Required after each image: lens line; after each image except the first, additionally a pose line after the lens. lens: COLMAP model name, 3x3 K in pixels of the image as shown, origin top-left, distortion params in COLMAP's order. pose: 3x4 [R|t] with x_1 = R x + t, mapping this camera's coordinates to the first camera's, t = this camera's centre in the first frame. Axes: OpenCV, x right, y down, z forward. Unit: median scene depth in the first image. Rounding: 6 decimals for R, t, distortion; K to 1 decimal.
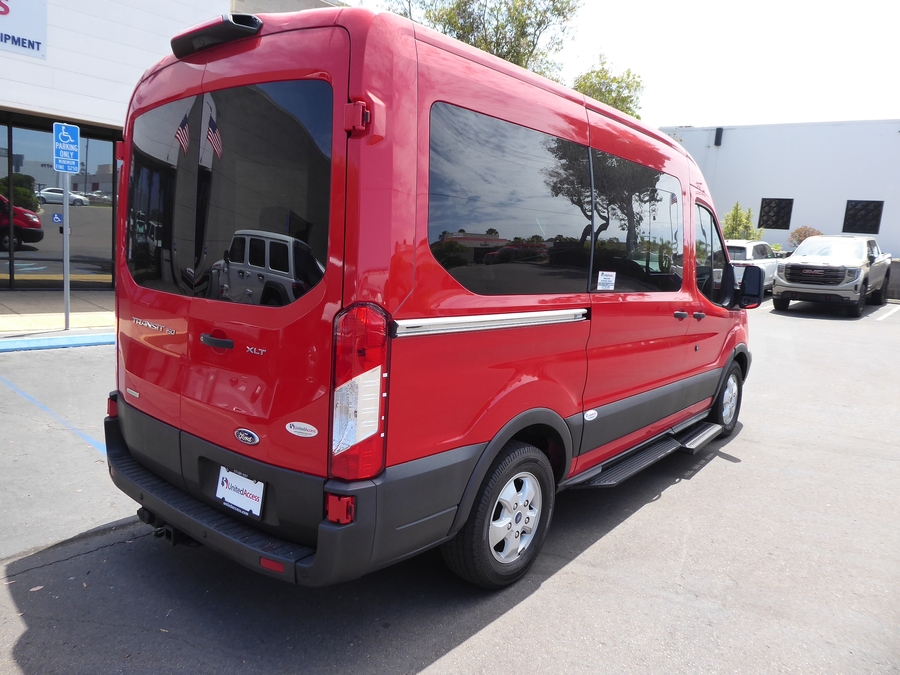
lens RADIAL K [[620.8, 0, 455.8], [0, 620.8, 322.4], [0, 0, 1]] dist [-0.009293, -0.012480]
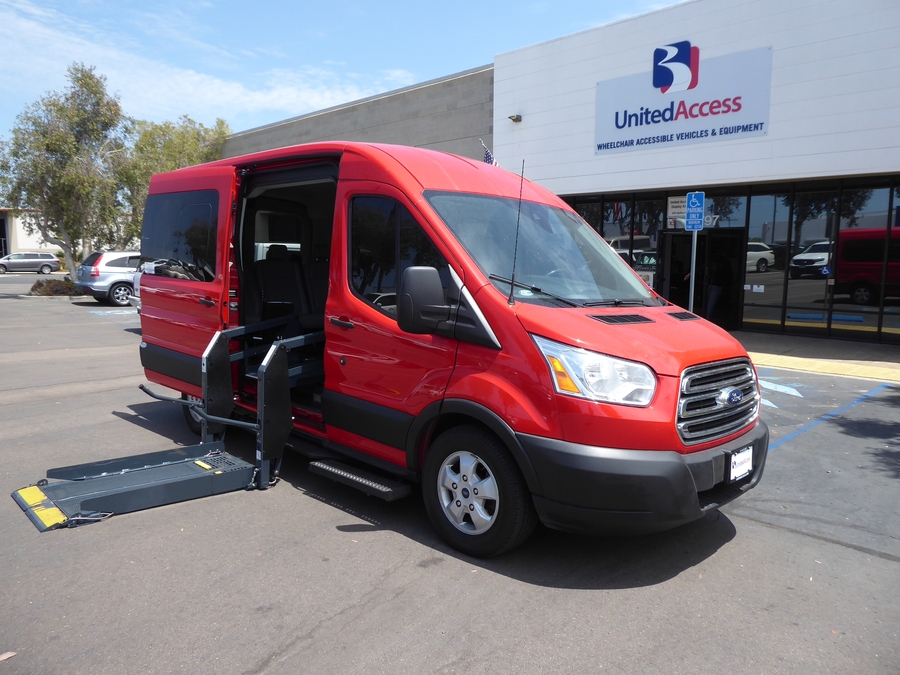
lens RADIAL K [[630.1, 0, 462.2], [0, 630.1, 332.5], [0, 0, 1]] dist [-0.031214, 0.016132]
pose [[-0.095658, 0.040223, -0.994601, 1.873340], [-0.152149, 0.986851, 0.054543, -0.102888], [0.983718, 0.156545, -0.088280, 1.878604]]
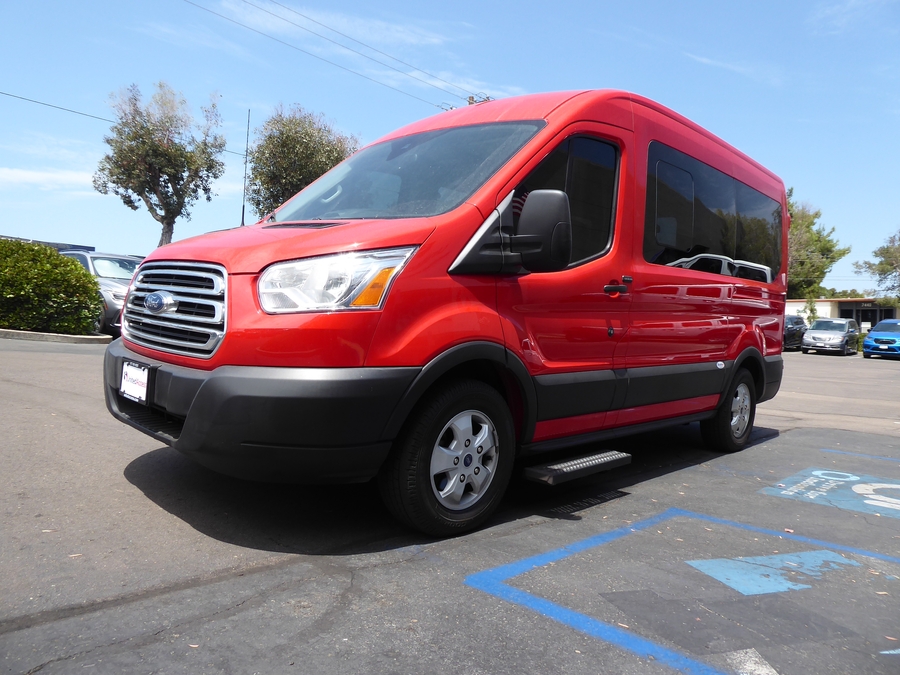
lens RADIAL K [[630.1, 0, 448.2], [0, 630.1, 334.2], [0, 0, 1]] dist [-0.031214, 0.016132]
pose [[-0.989491, -0.120817, 0.079445, 0.264725], [-0.107594, 0.982246, 0.153678, -0.141336], [-0.096602, 0.143515, -0.984922, 3.103782]]
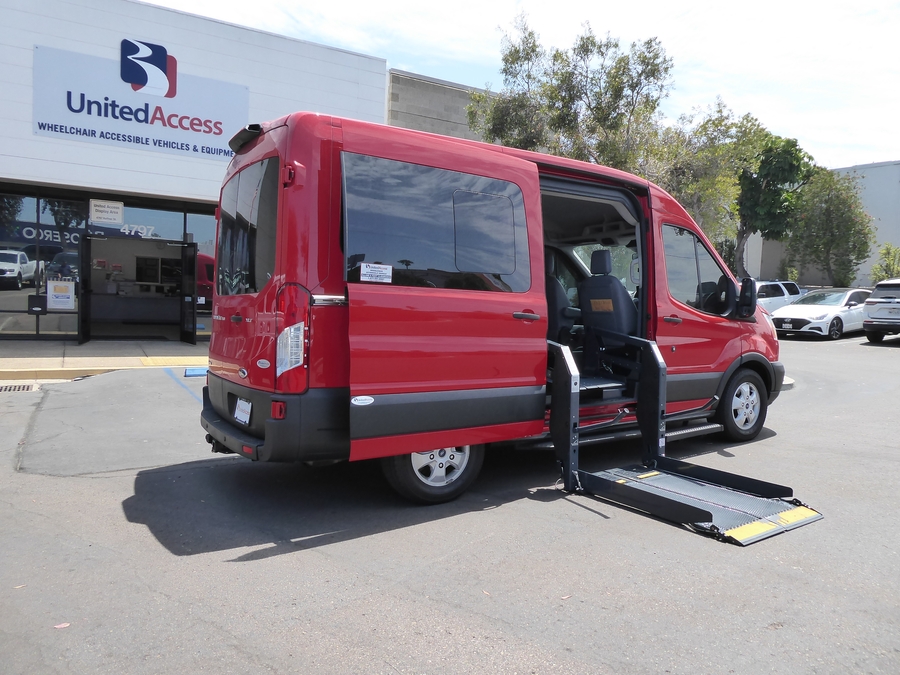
lens RADIAL K [[620.8, 0, 457.6], [0, 620.8, 324.4], [0, 0, 1]] dist [-0.009293, -0.012480]
pose [[0.950255, -0.027934, -0.310218, 0.552197], [-0.004509, 0.994632, -0.103374, 0.173185], [0.311440, 0.099631, 0.945028, -0.292963]]
